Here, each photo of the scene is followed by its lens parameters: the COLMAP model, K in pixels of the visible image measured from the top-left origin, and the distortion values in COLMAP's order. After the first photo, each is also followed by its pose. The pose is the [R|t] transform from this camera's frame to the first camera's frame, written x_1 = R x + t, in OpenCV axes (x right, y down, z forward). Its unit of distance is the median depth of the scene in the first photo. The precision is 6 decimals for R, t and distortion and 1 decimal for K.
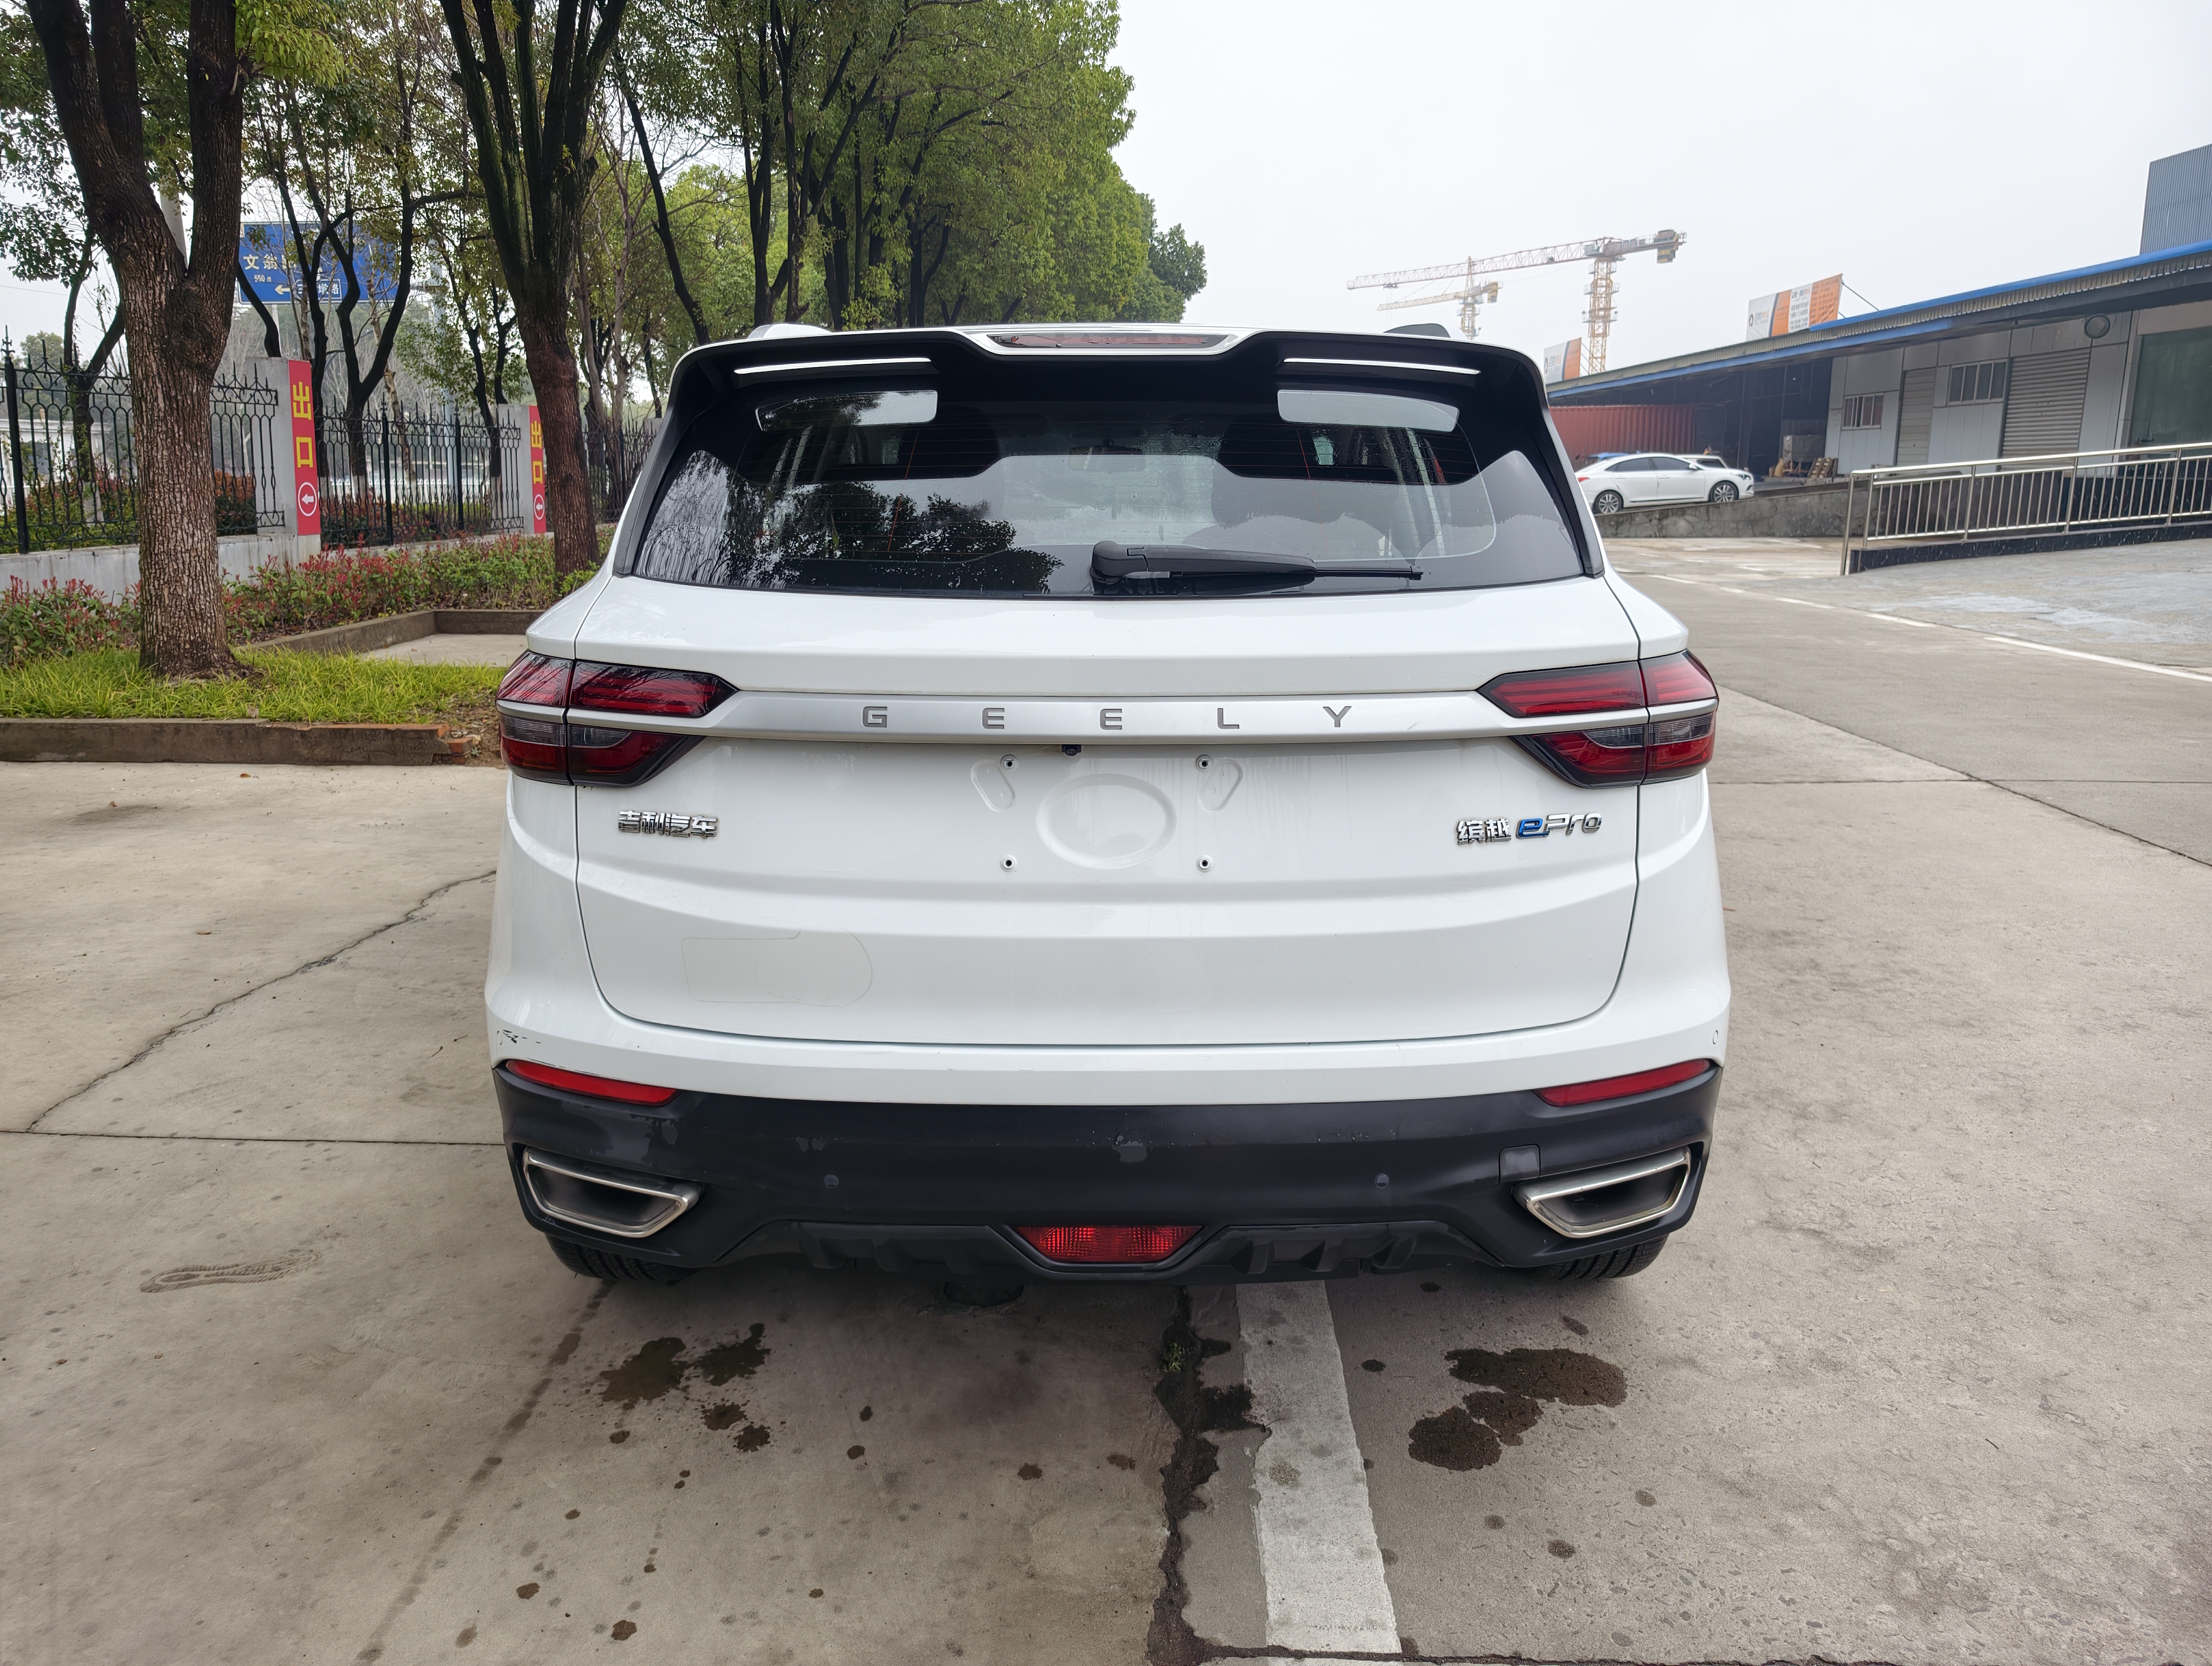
lens RADIAL K [[1537.0, 0, 1106.0], [0, 1537.0, 833.0], [0, 0, 1]] dist [-0.006963, -0.000746]
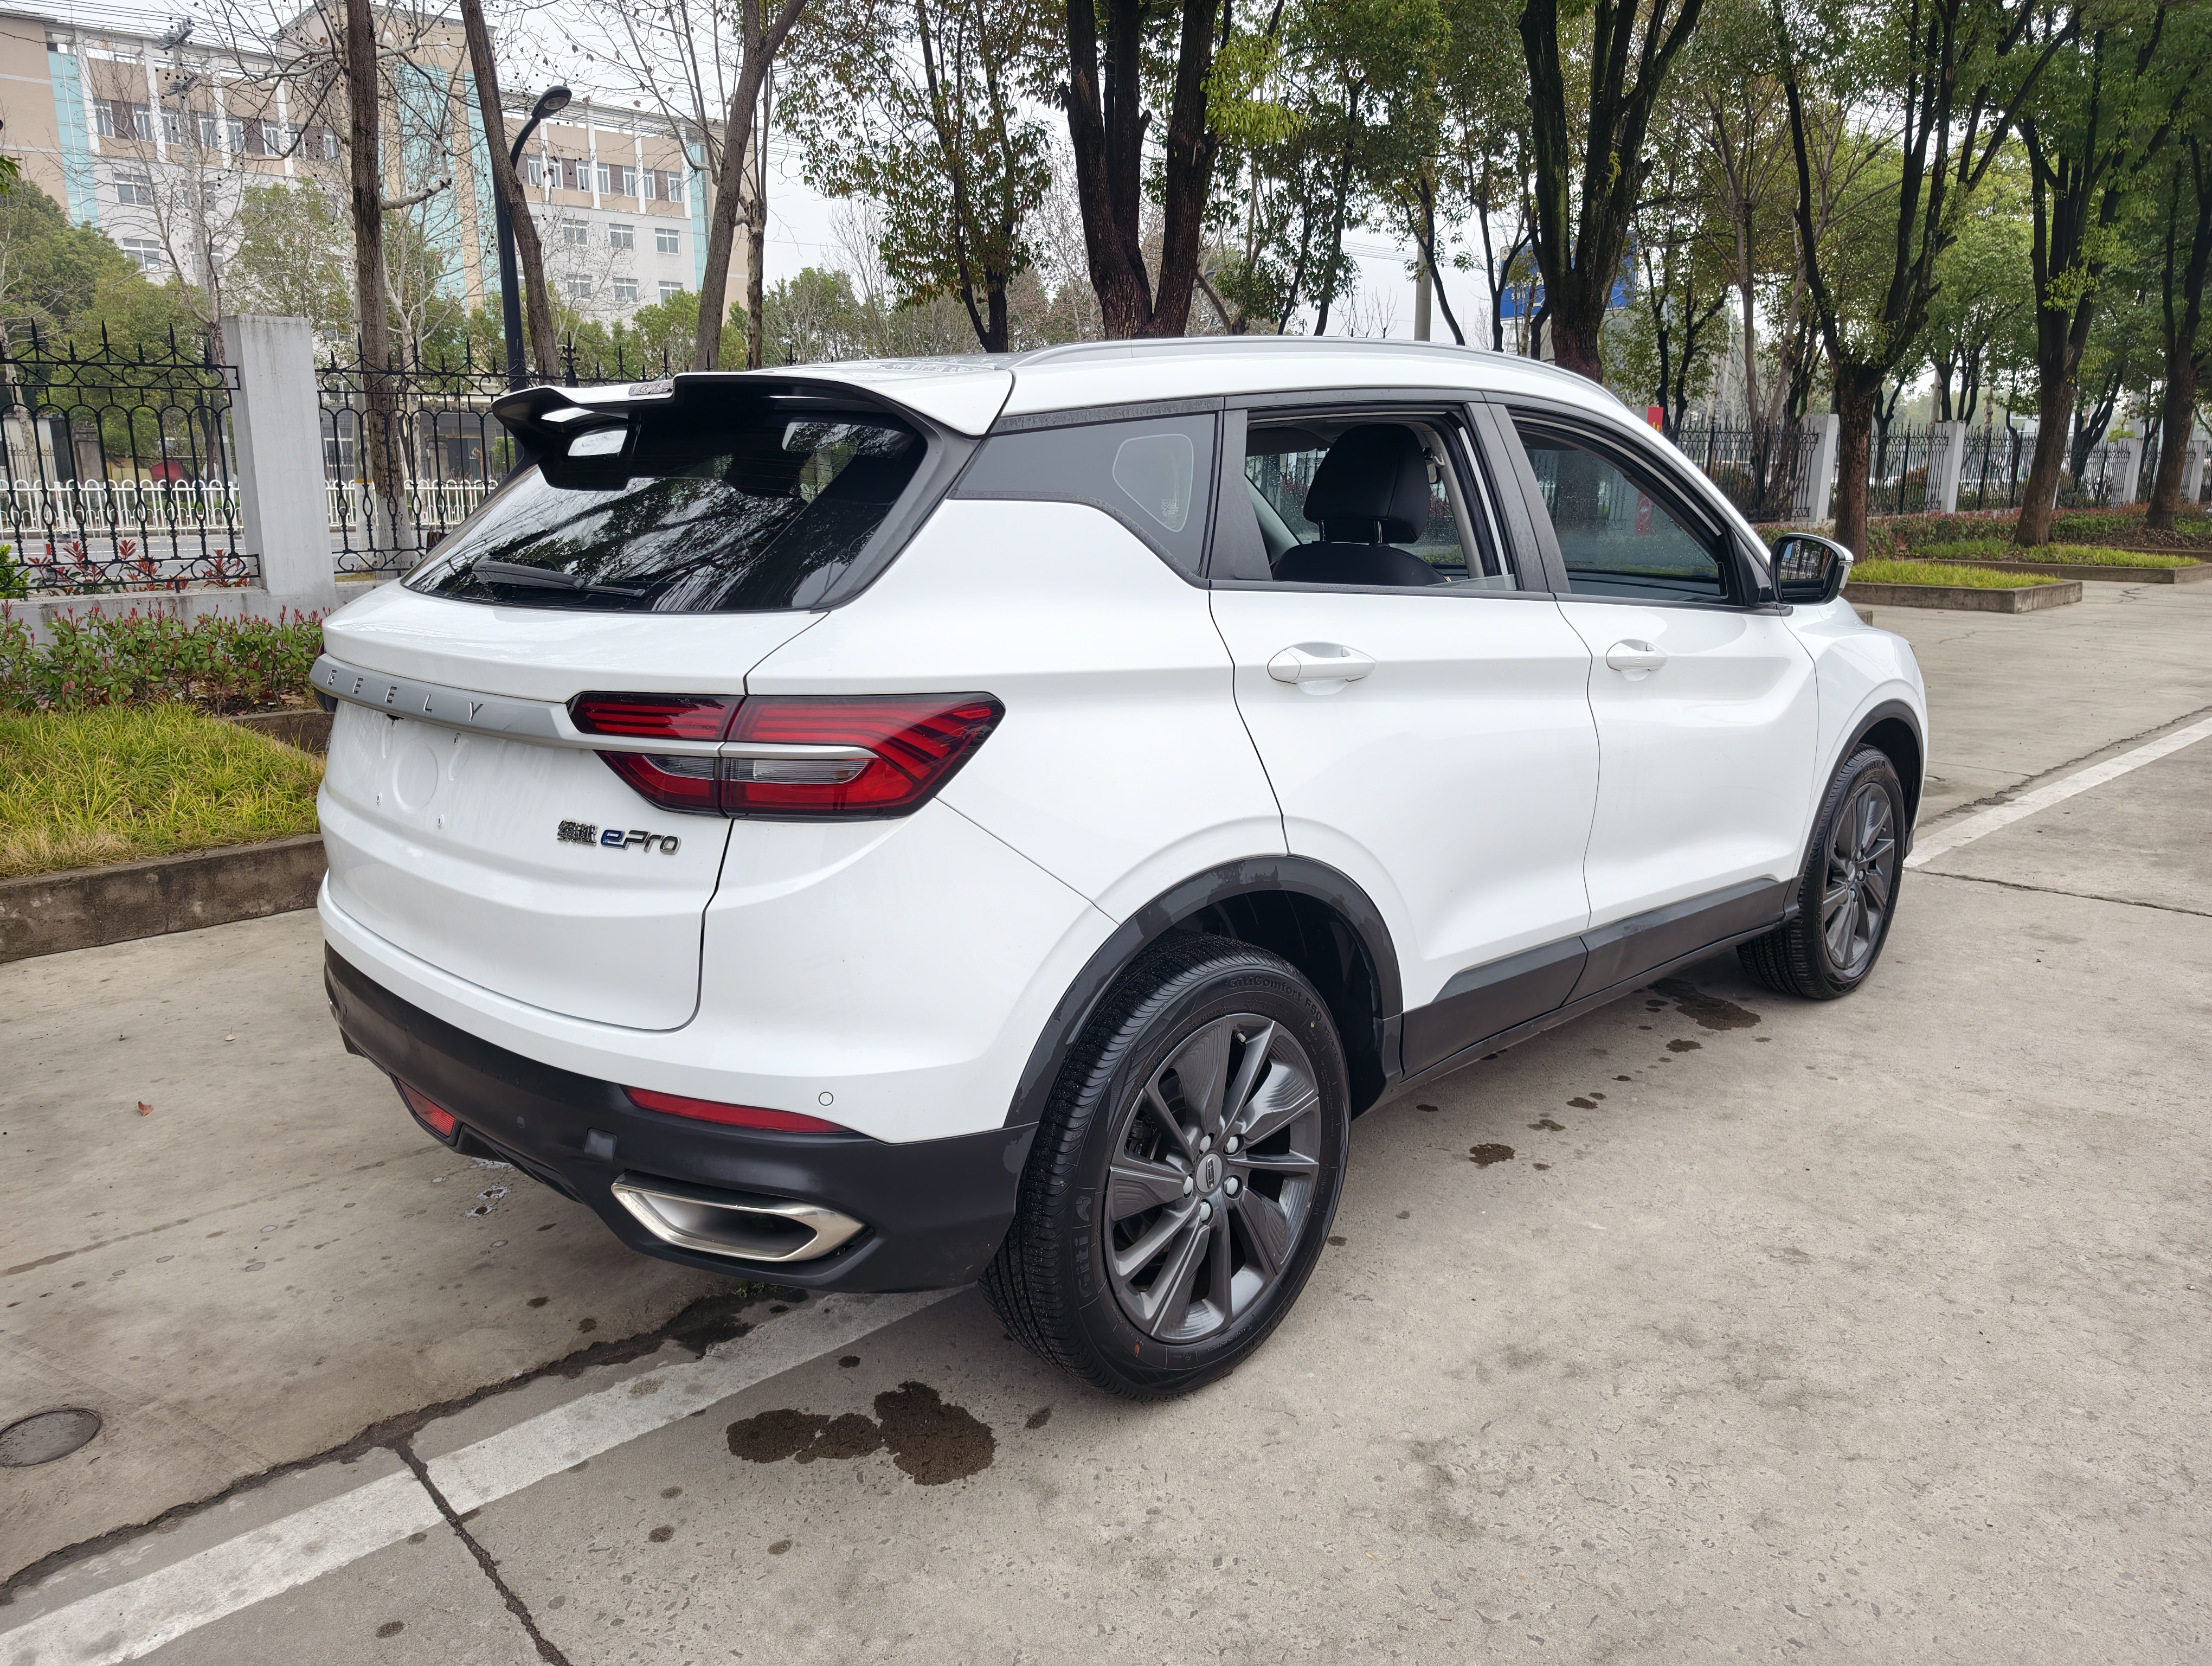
lens RADIAL K [[1537.0, 0, 1106.0], [0, 1537.0, 833.0], [0, 0, 1]] dist [-0.006963, -0.000746]
pose [[0.708887, 0.155324, -0.688007, 0.937147], [-0.154381, 0.985967, 0.063525, -0.094904], [0.688219, 0.061183, 0.722918, 0.343494]]
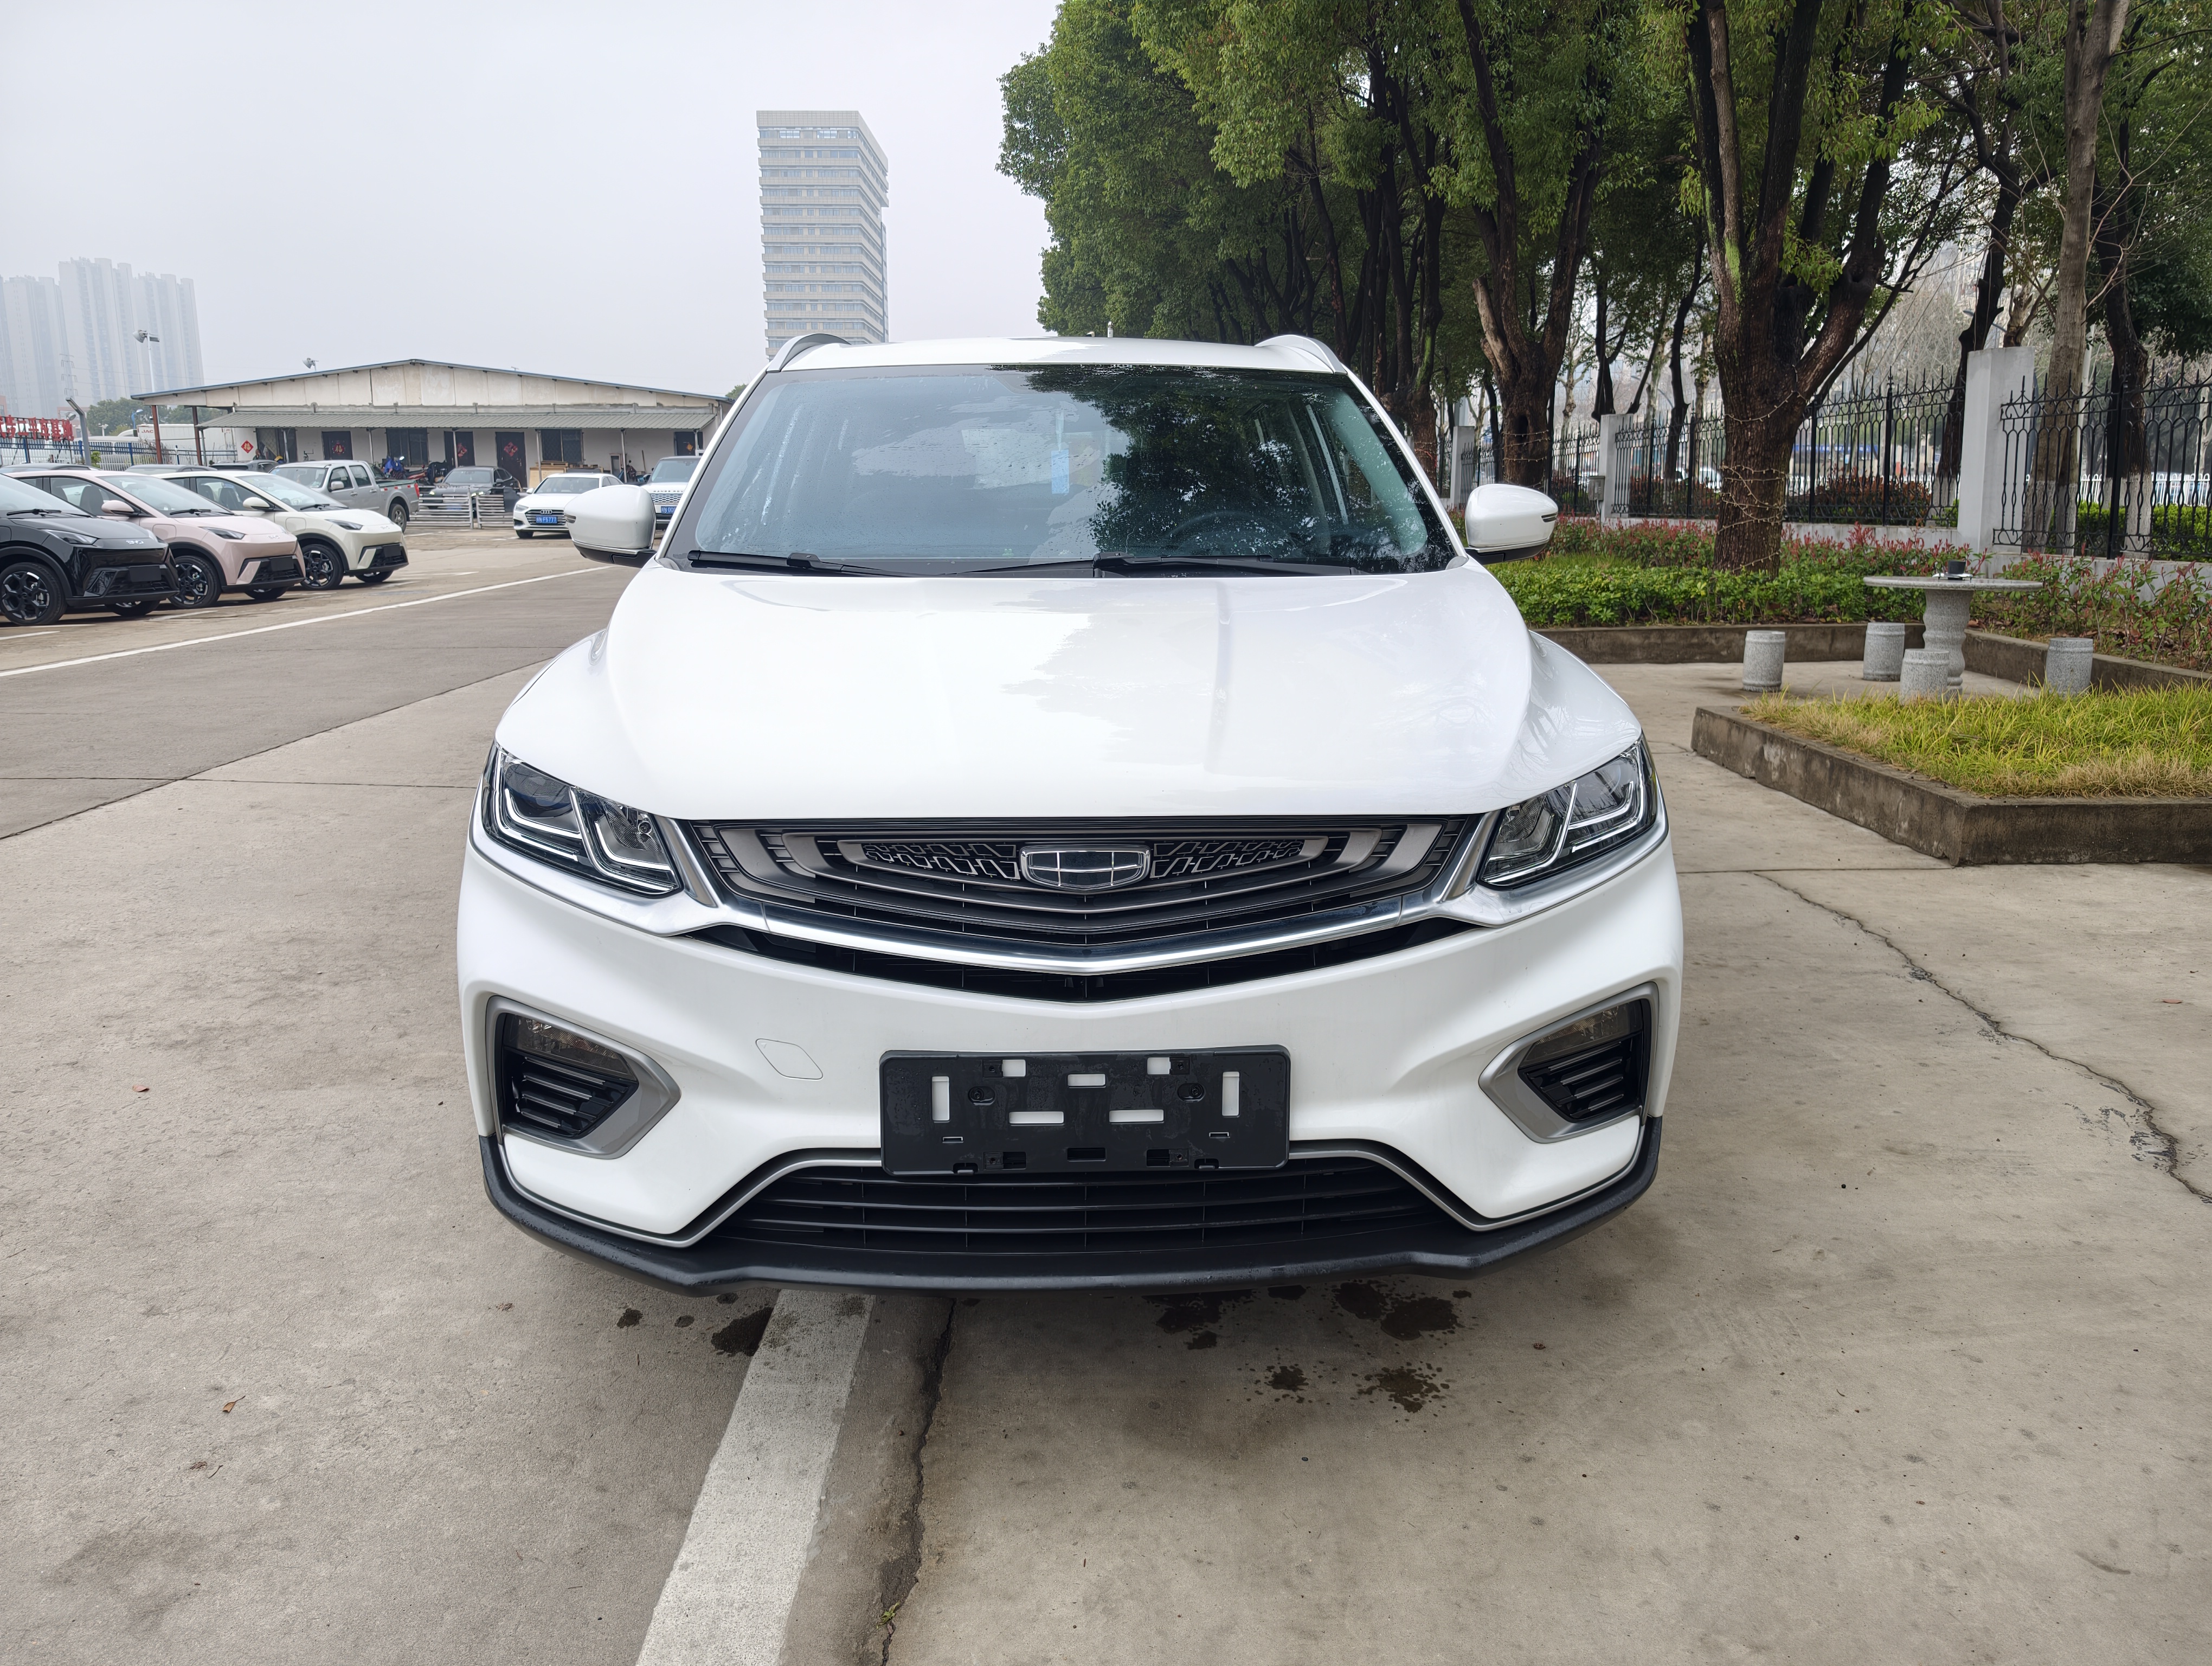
lens RADIAL K [[1537.0, 0, 1106.0], [0, 1537.0, 833.0], [0, 0, 1]] dist [-0.006963, -0.000746]
pose [[-0.998758, 0.012094, -0.048329, 0.033205], [-0.010086, 0.900918, 0.433872, -0.677456], [0.048788, 0.433820, -0.899677, 3.097054]]
